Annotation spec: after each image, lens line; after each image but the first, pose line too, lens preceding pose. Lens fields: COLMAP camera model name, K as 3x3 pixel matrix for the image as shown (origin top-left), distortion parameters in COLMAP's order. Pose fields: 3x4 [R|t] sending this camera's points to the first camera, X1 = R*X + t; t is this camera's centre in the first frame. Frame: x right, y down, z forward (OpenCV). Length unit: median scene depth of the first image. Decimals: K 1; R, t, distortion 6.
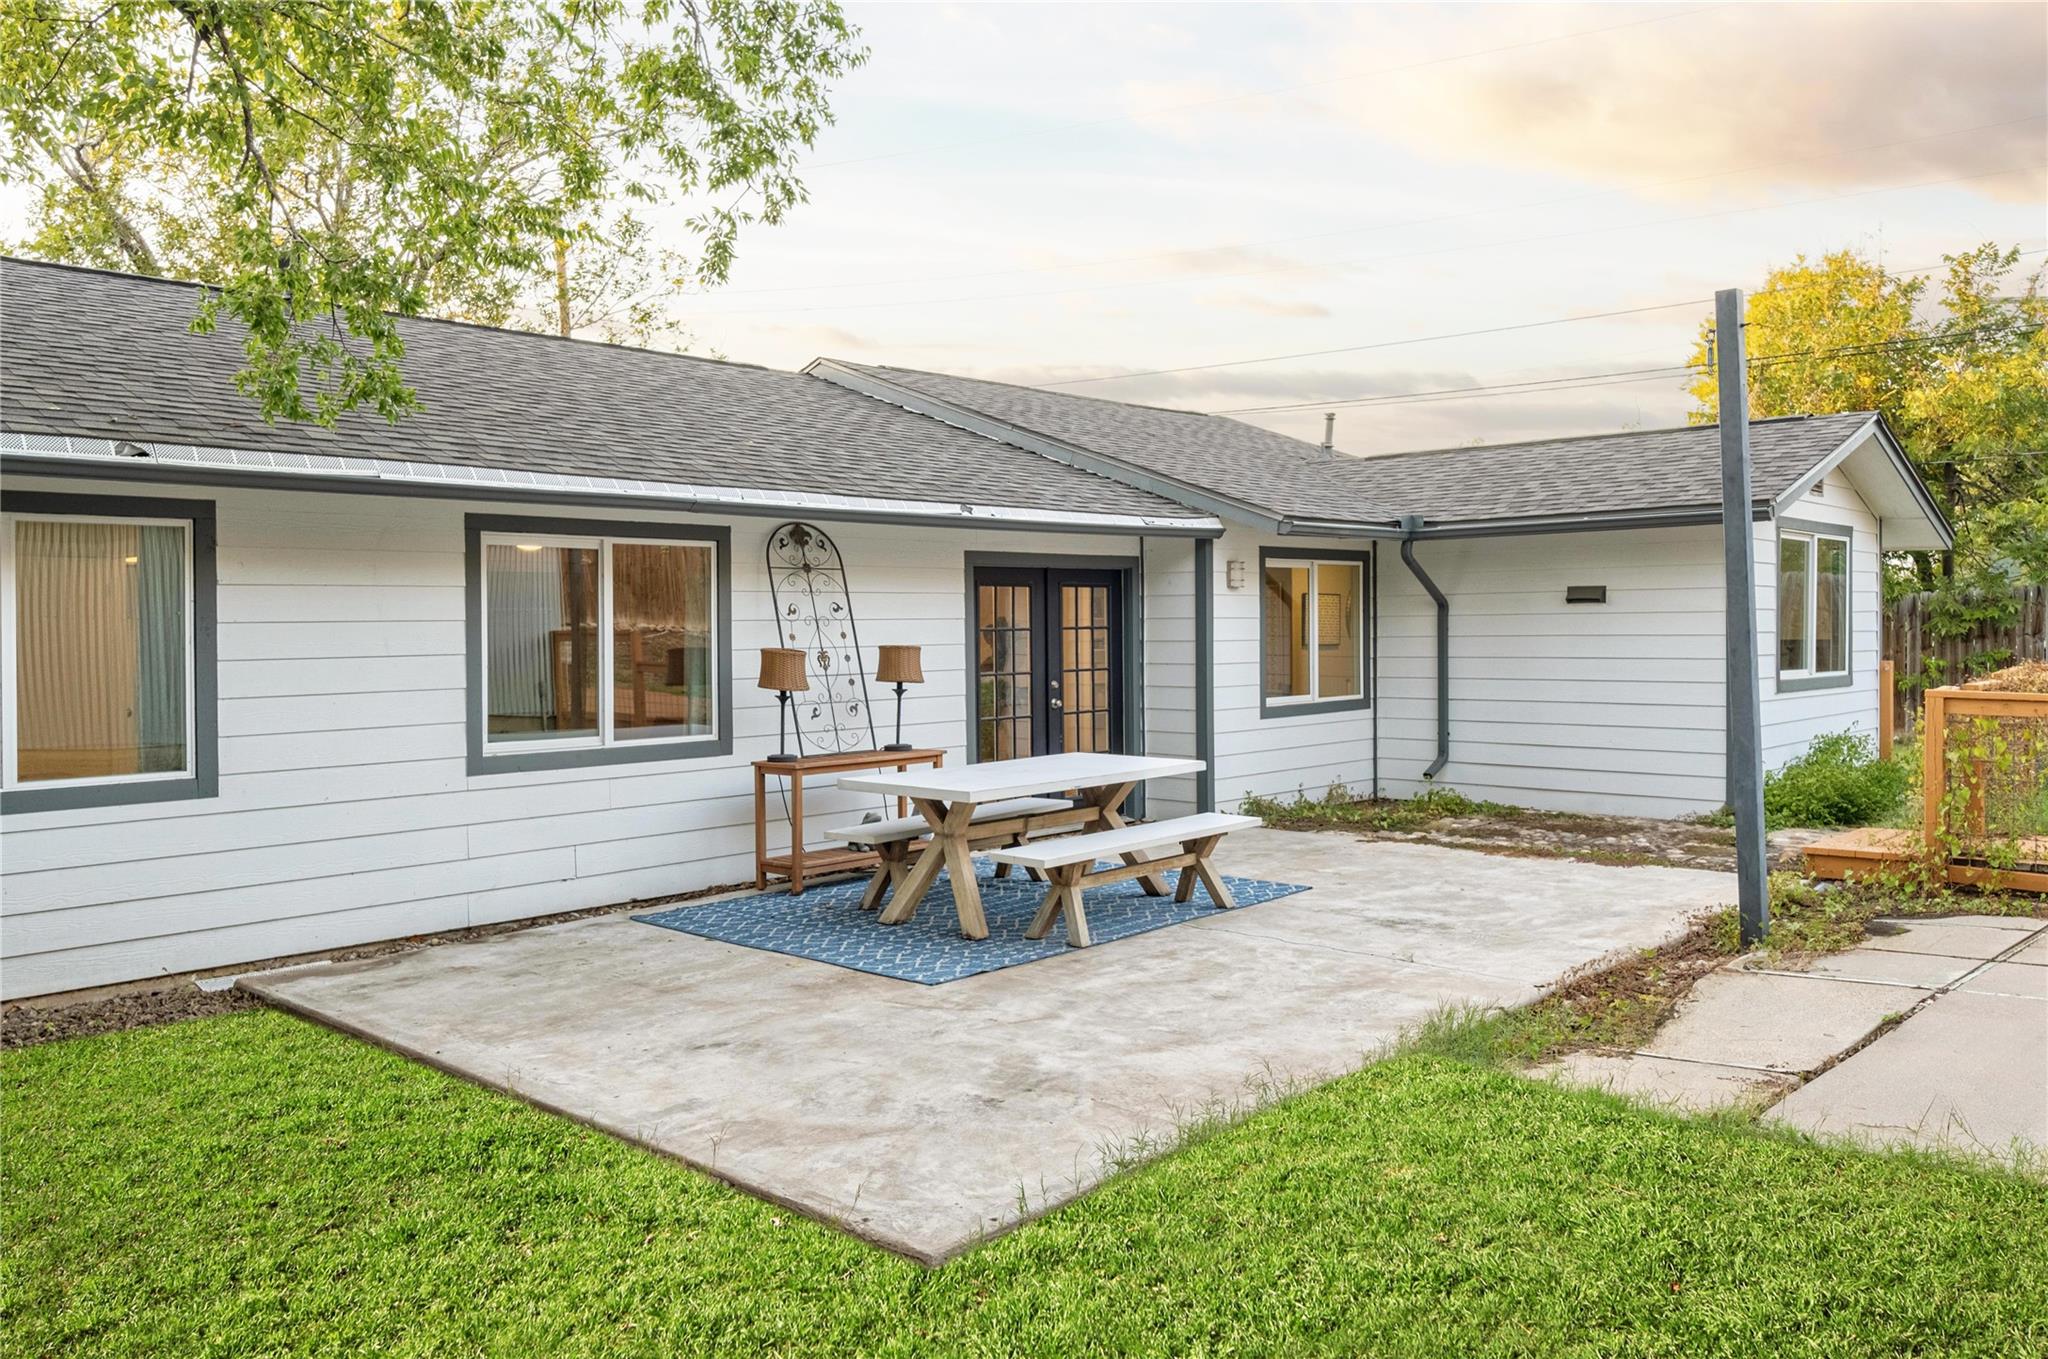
lens RADIAL K [[1543.6, 0, 1024.1], [0, 1543.6, 733.8], [0, 0, 1]] dist [0.002695, -0.000208]
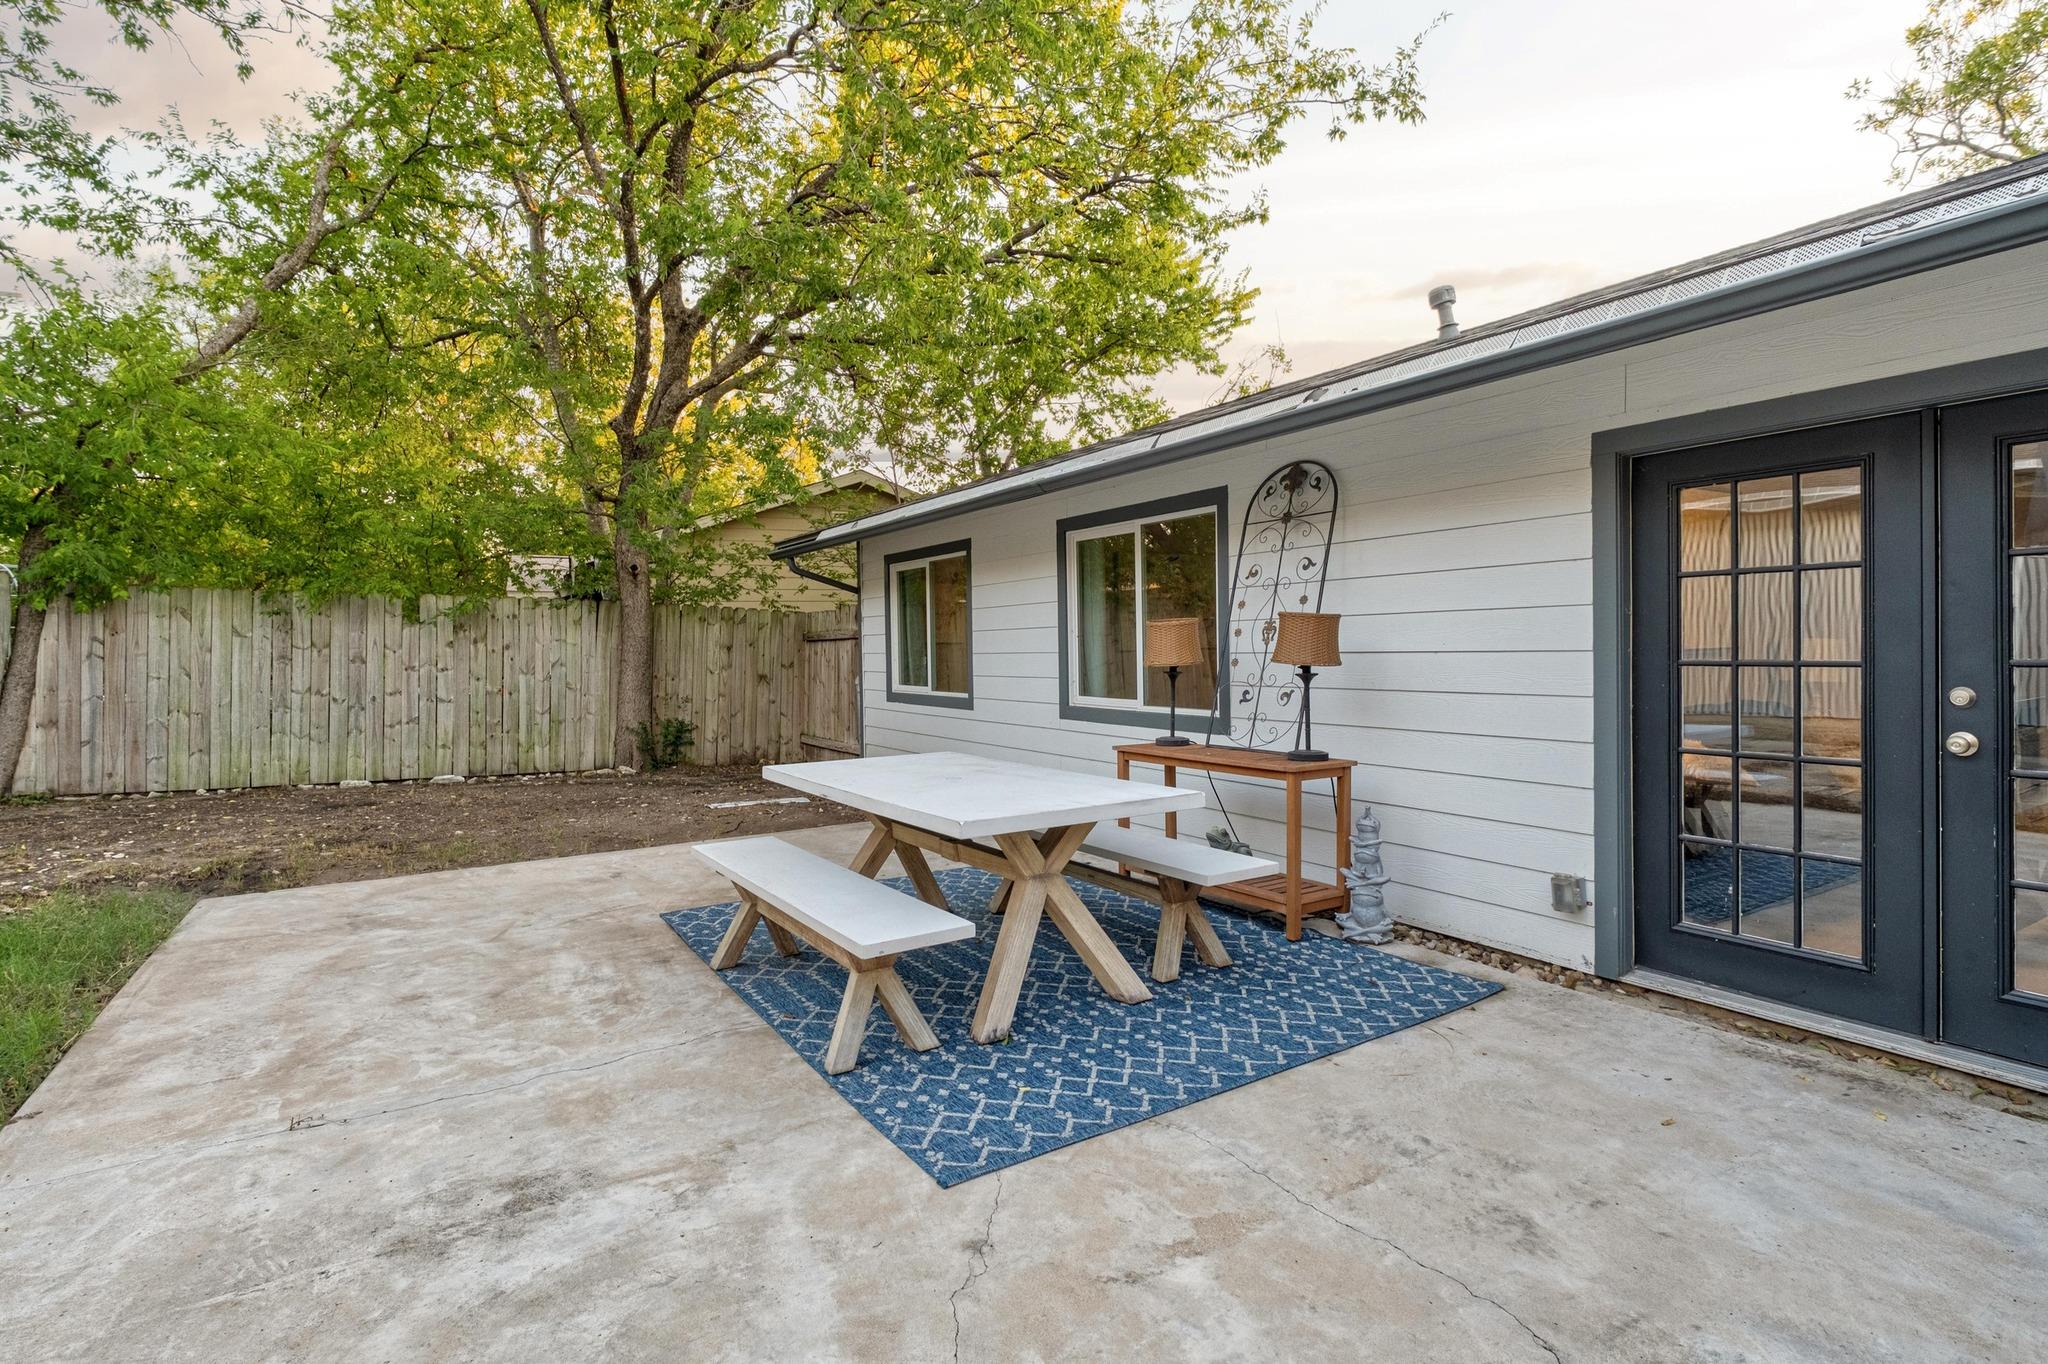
lens RADIAL K [[990.3, 0, 1020.1], [0, 990.3, 652.3], [0, 0, 1]] dist [0.000695, 0.000511]
pose [[-0.246959, 0.019603, -0.968828, 0.390020], [-0.052168, 0.998077, 0.033493, -0.046855], [0.967621, 0.058813, -0.245461, 0.984140]]
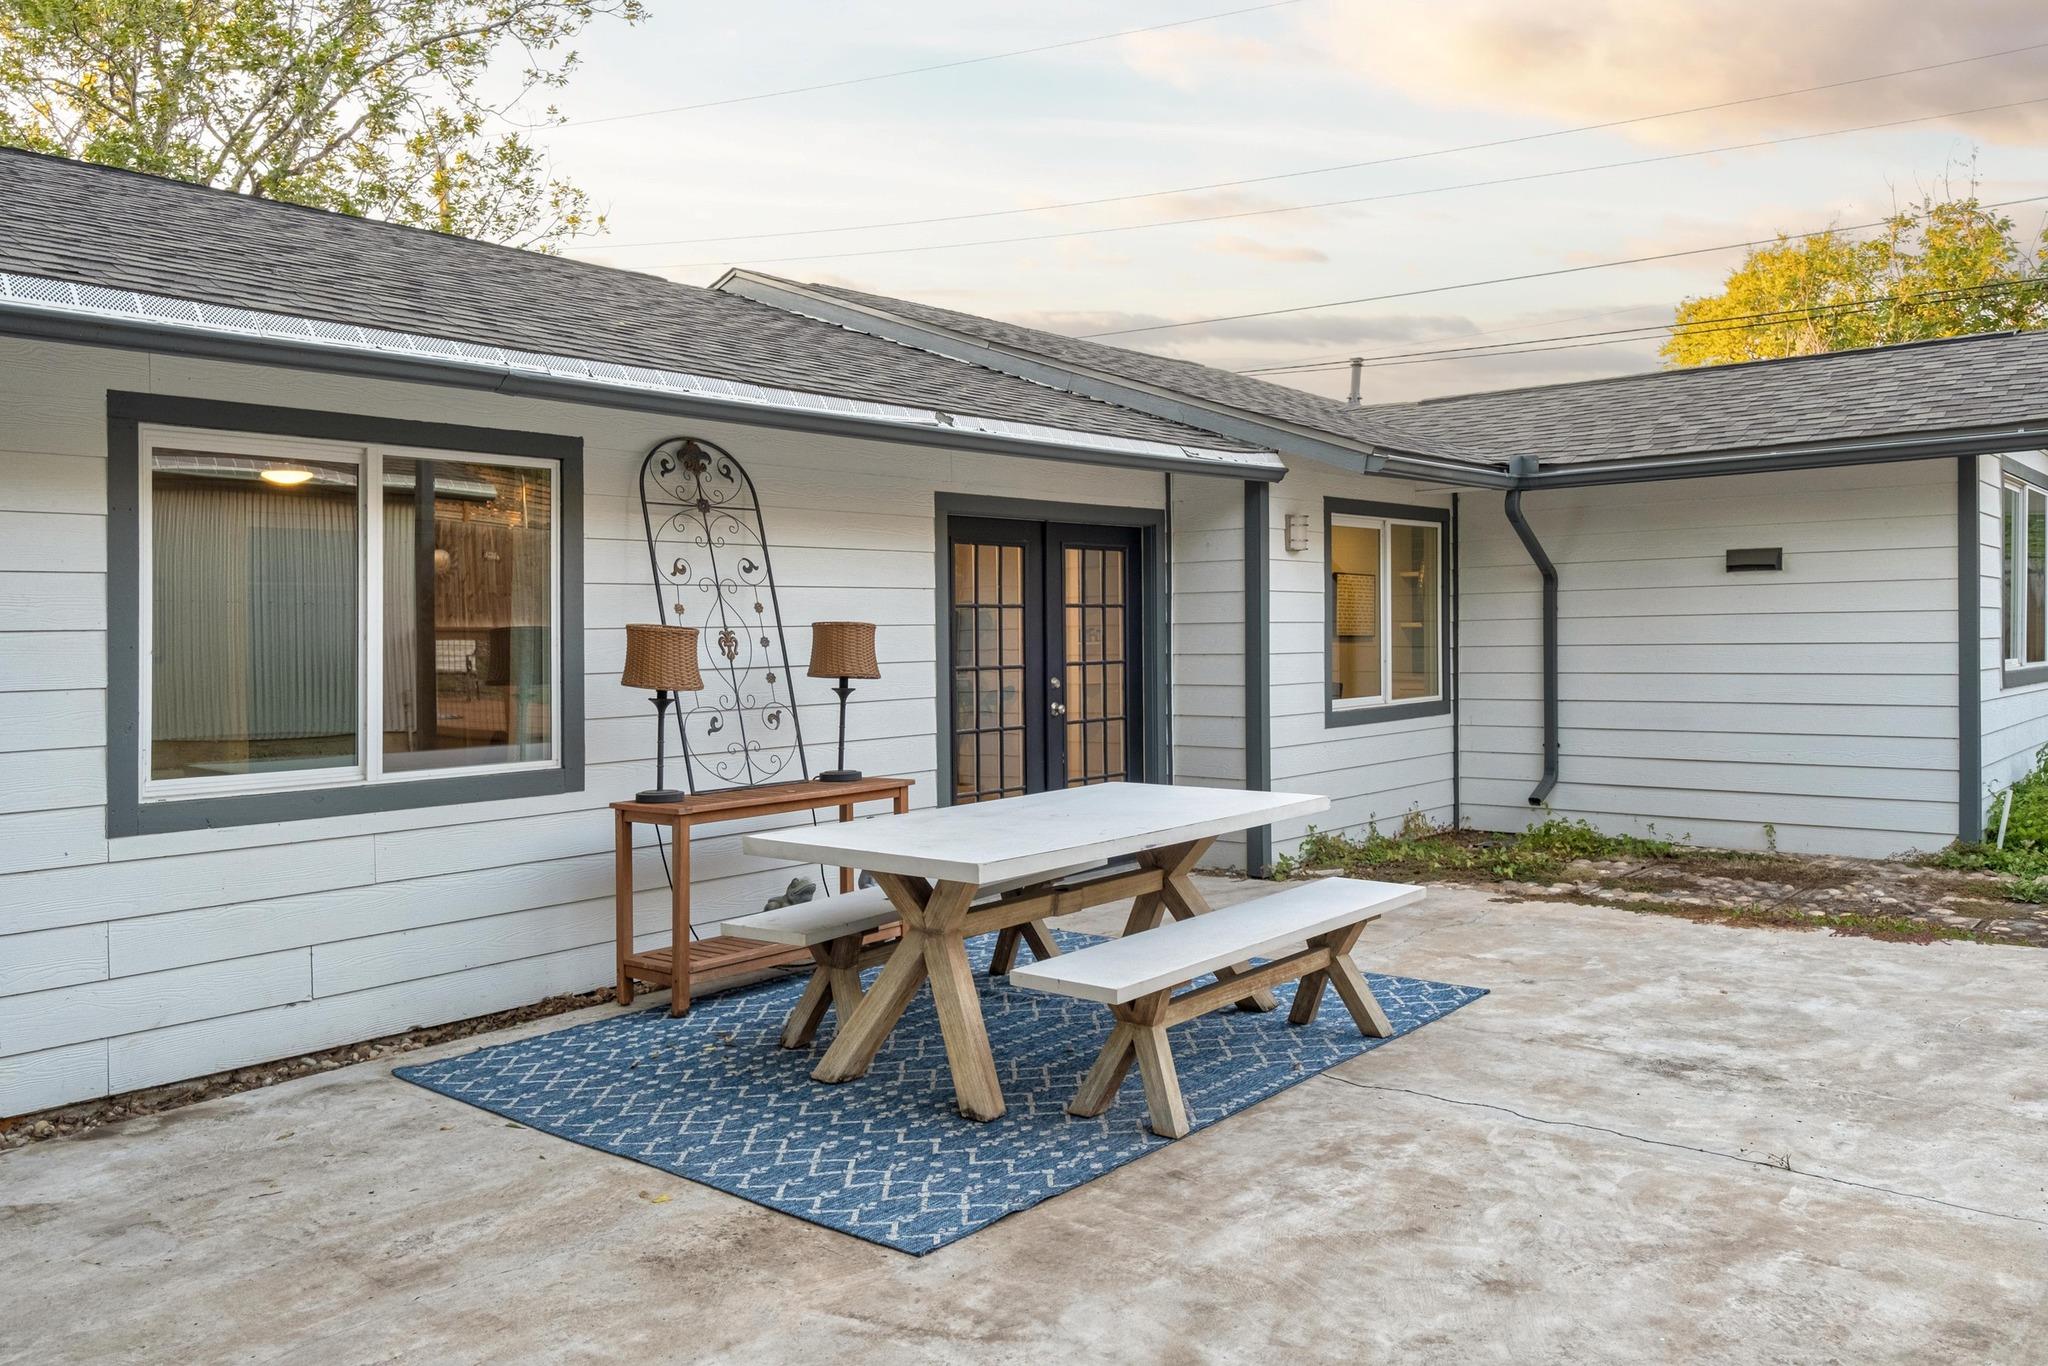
lens RADIAL K [[1519.2, 0, 1029.8], [0, 1519.2, 626.8], [0, 0, 1]] dist [0.006621, -0.004527]
pose [[0.998619, -0.004637, 0.052334, -0.034880], [0.008626, 0.997051, -0.076255, -0.004689], [-0.051826, 0.076601, 0.995714, 0.344800]]
